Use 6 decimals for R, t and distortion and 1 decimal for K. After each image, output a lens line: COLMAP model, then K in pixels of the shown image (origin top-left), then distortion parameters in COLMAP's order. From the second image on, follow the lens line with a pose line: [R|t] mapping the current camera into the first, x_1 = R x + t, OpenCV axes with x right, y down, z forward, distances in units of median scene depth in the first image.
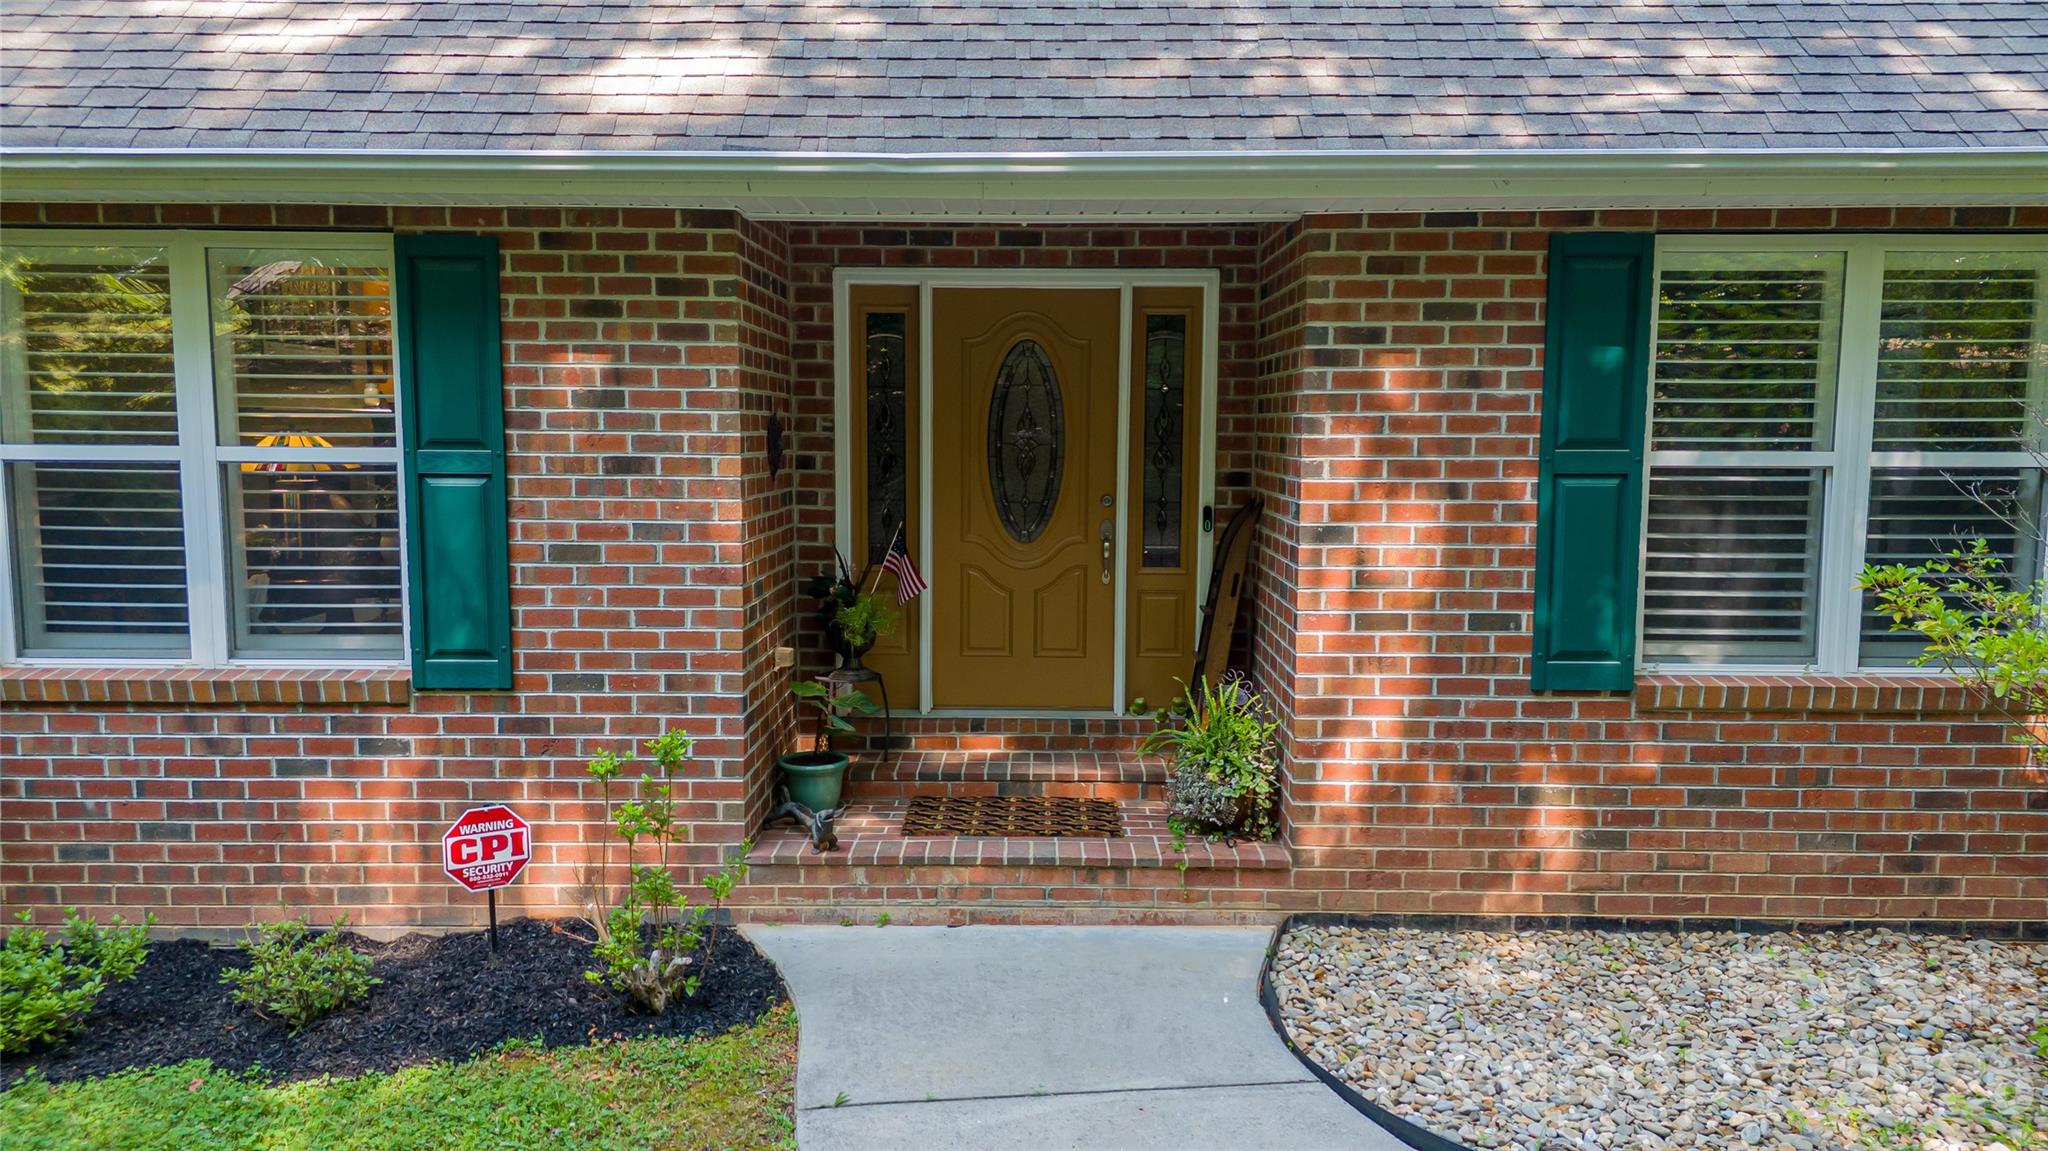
lens RADIAL K [[1427.3, 0, 1024.0], [0, 1427.3, 575.5], [0, 0, 1]] dist [0.101687, -0.122409]
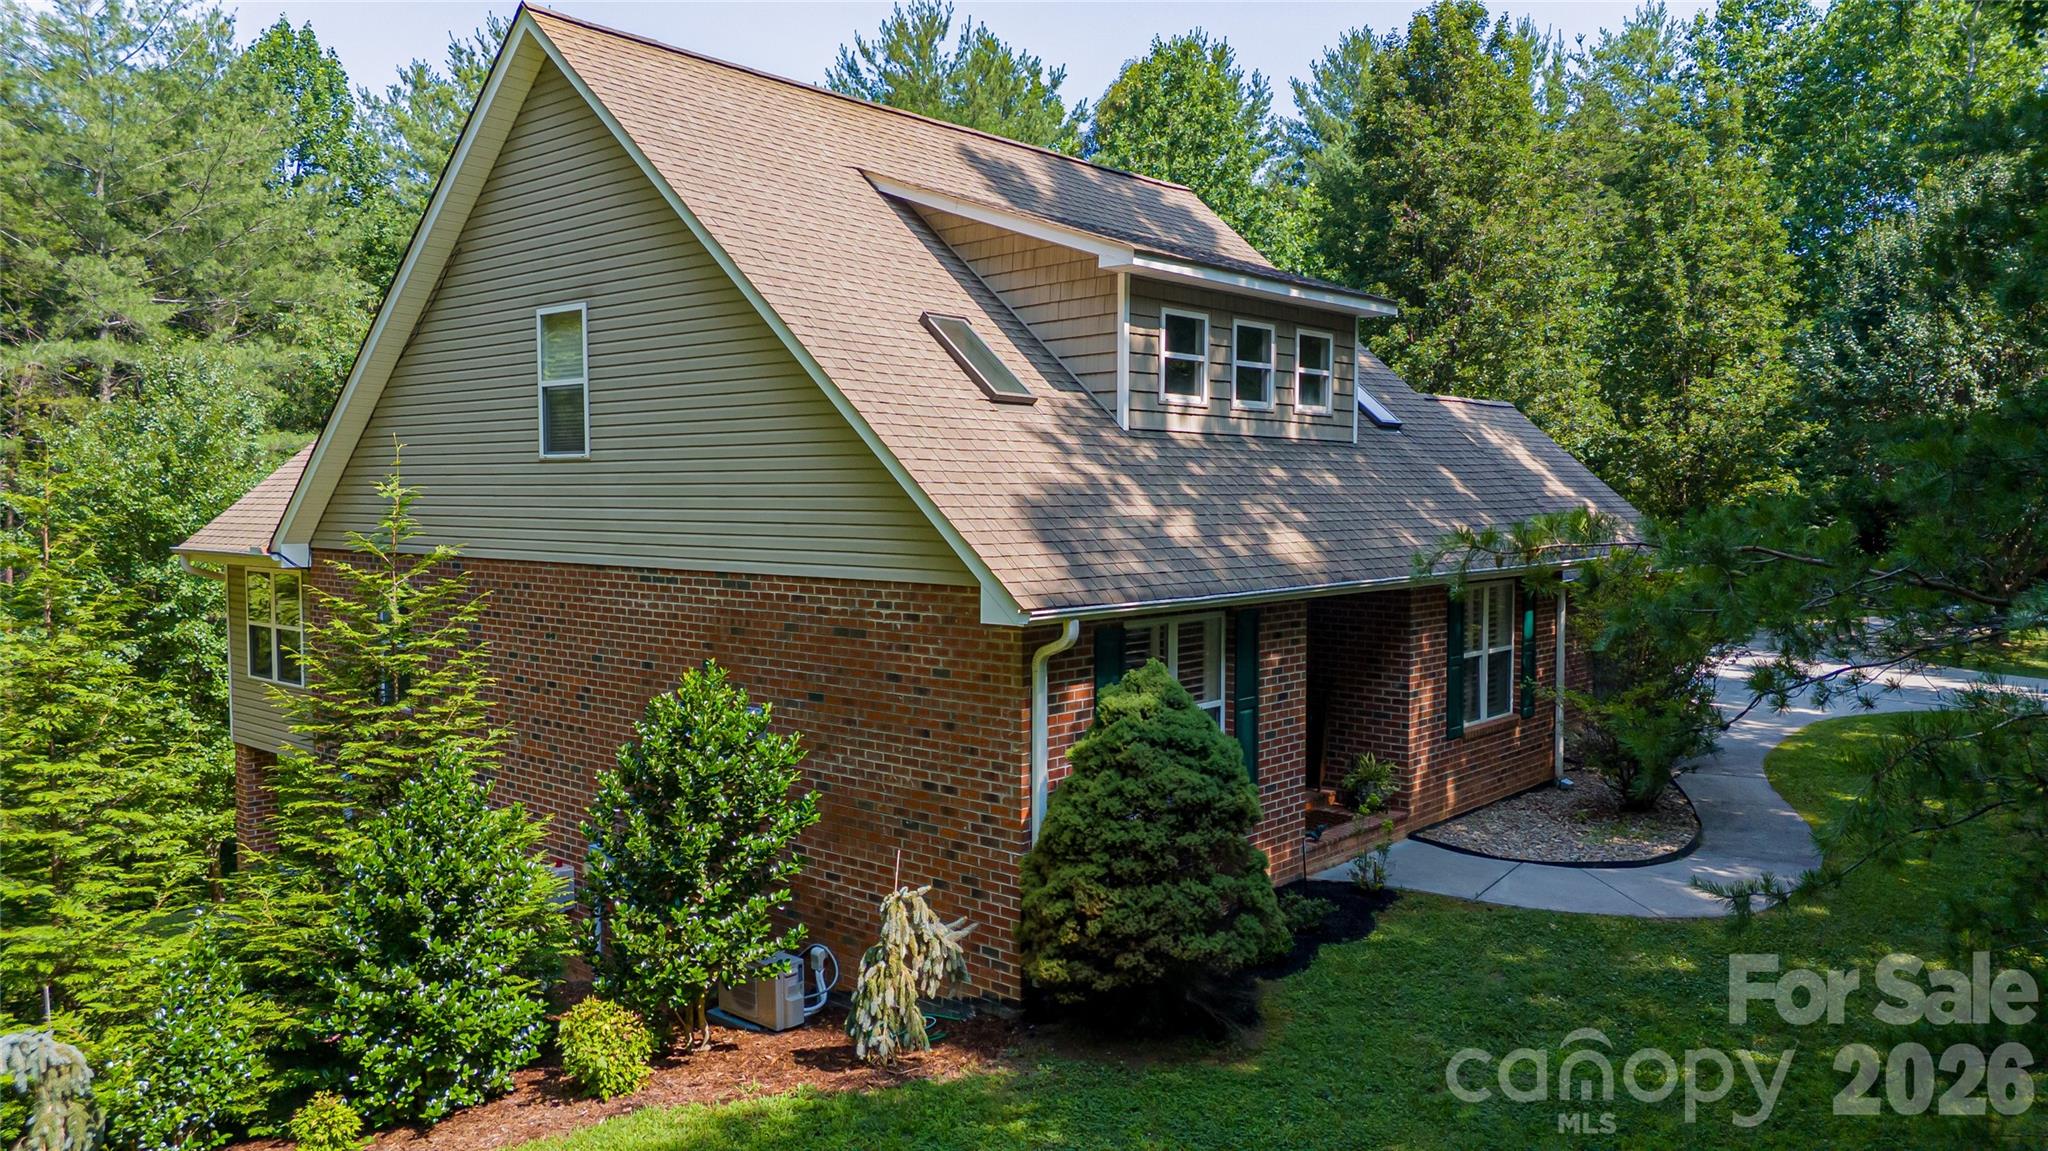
lens RADIAL K [[1427.3, 0, 1024.0], [0, 1427.3, 575.5], [0, 0, 1]] dist [0.101687, -0.122409]
pose [[0.657140, -0.035222, 0.752945, -2.427371], [0.077231, 0.996797, -0.020774, -0.269410], [-0.749802, 0.071802, 0.657755, -0.297259]]
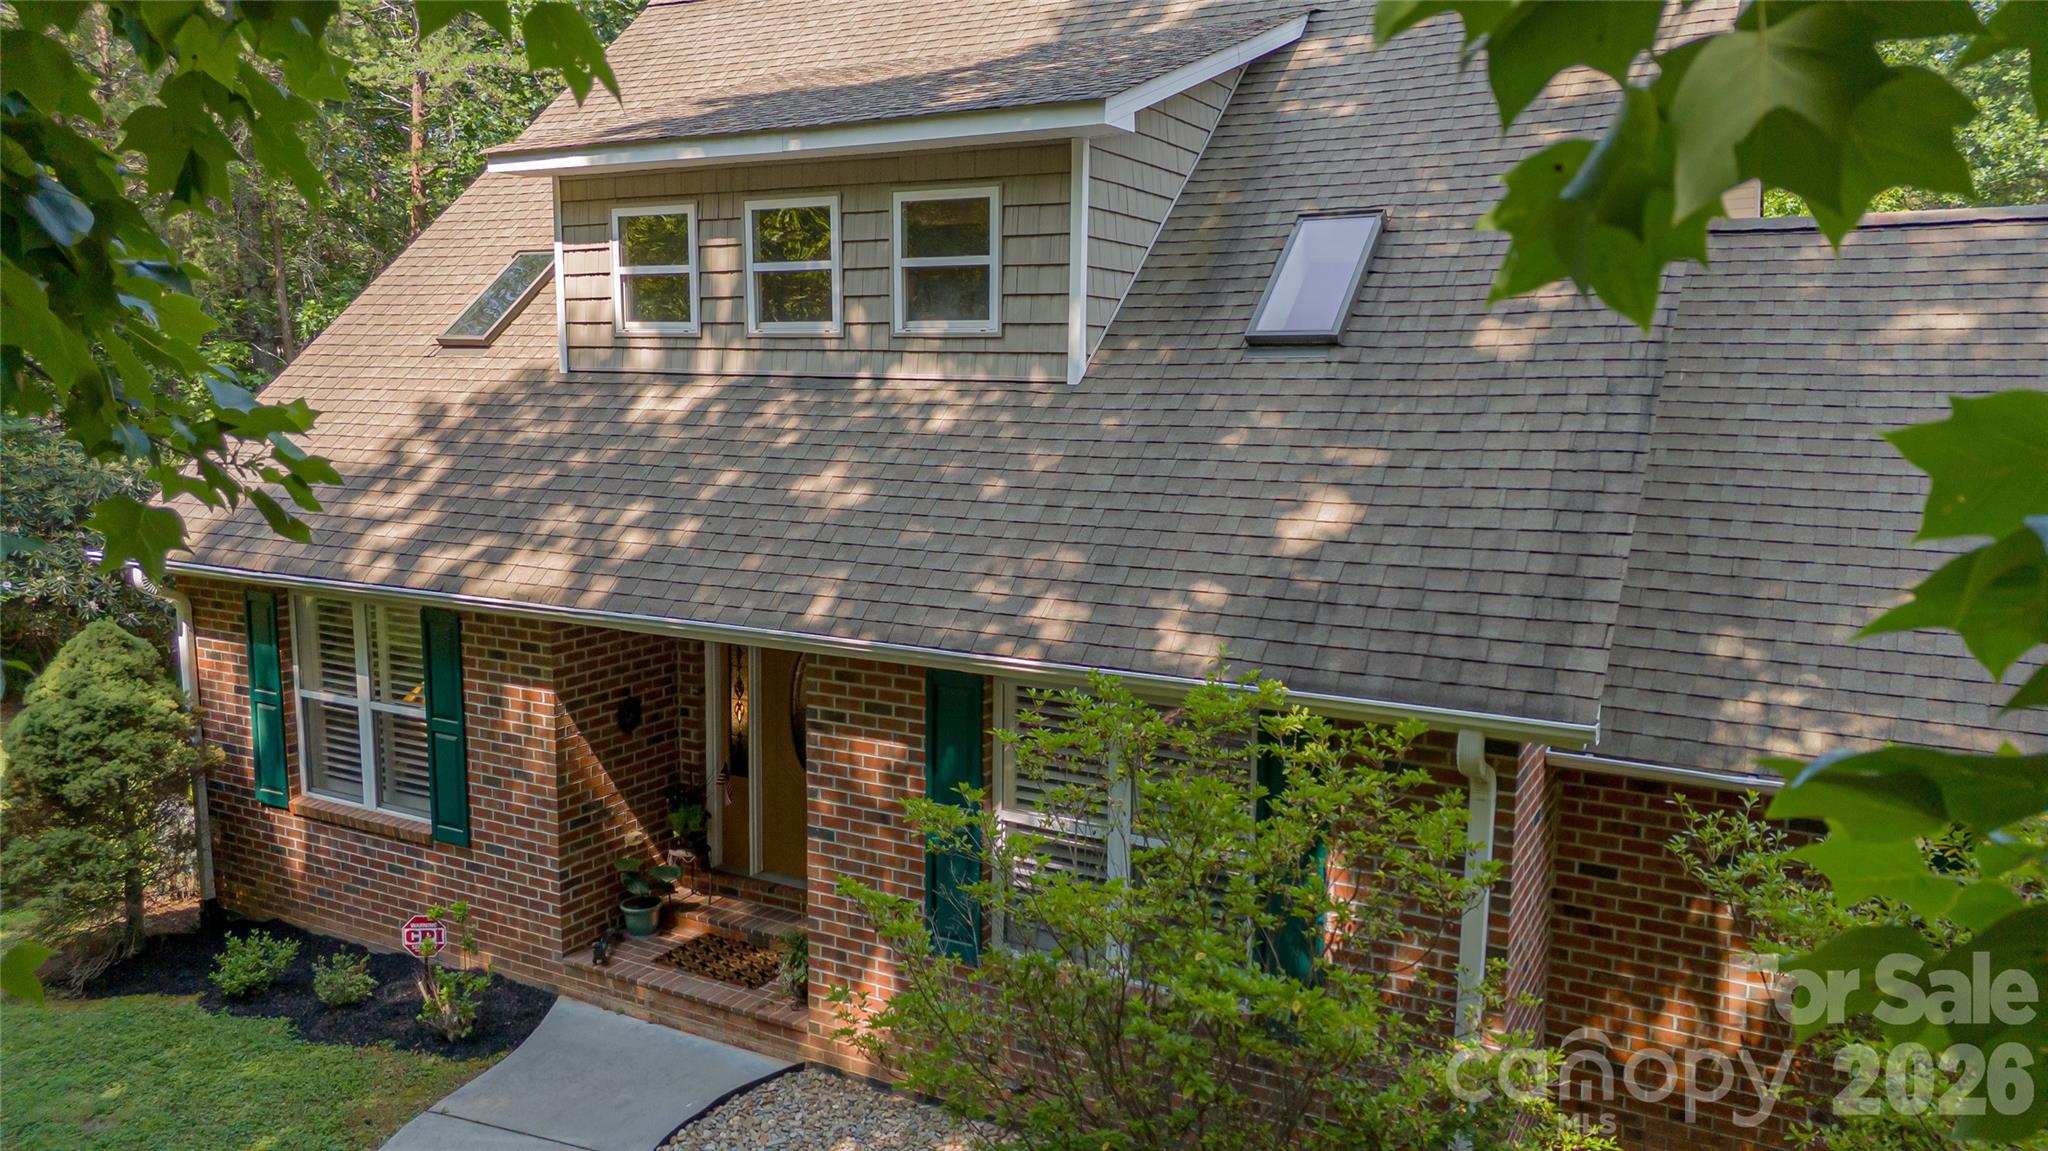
lens RADIAL K [[1427.3, 0, 1024.0], [0, 1427.3, 575.5], [0, 0, 1]] dist [0.101687, -0.122409]
pose [[0.877641, 0.071026, -0.474026, 1.141340], [-0.055419, 0.997364, 0.046836, -0.400804], [0.476103, -0.014835, 0.879264, -0.300881]]
